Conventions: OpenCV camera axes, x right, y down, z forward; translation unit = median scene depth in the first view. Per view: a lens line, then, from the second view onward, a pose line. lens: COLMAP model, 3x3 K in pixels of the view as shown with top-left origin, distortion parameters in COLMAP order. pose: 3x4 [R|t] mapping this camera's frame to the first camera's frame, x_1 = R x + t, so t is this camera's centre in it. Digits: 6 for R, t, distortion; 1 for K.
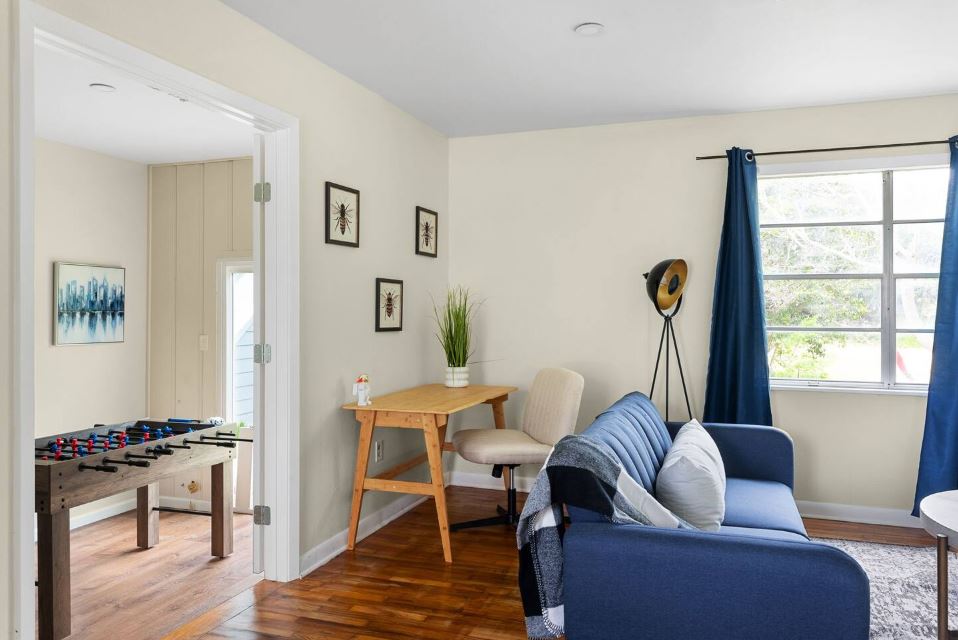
lens RADIAL K [[706.2, 0, 481.1], [0, 706.2, 321.8], [0, 0, 1]] dist [-0.073357, -0.003873]
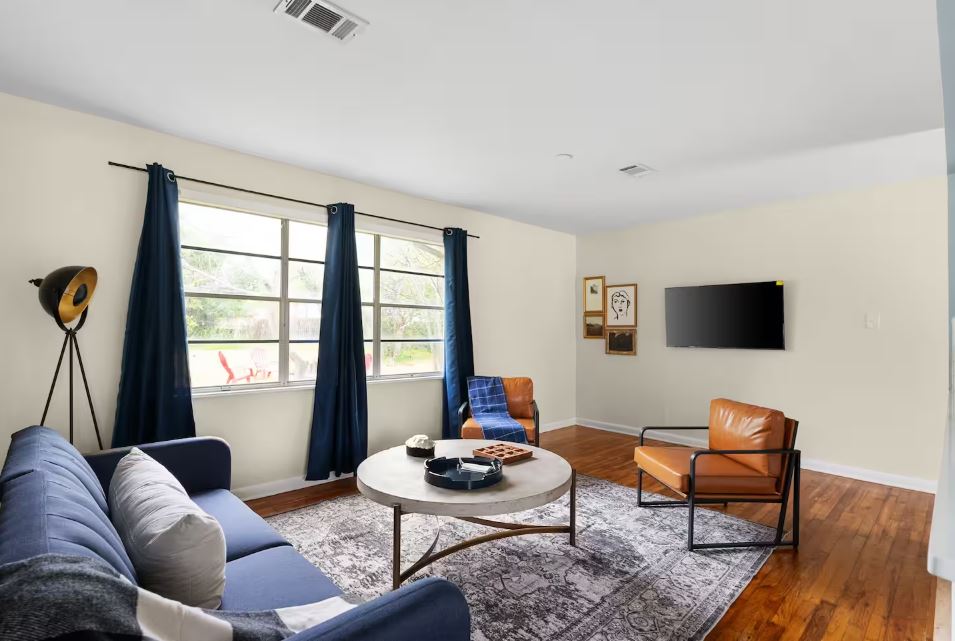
lens RADIAL K [[455.0, 0, 475.8], [0, 455.0, 325.3], [0, 0, 1]] dist [0.000495, 0.000346]
pose [[0.457576, 0.011233, 0.889100, -0.009486], [0.000563, 0.999916, -0.012922, -0.006489], [-0.889171, 0.006413, 0.457531, 0.285473]]
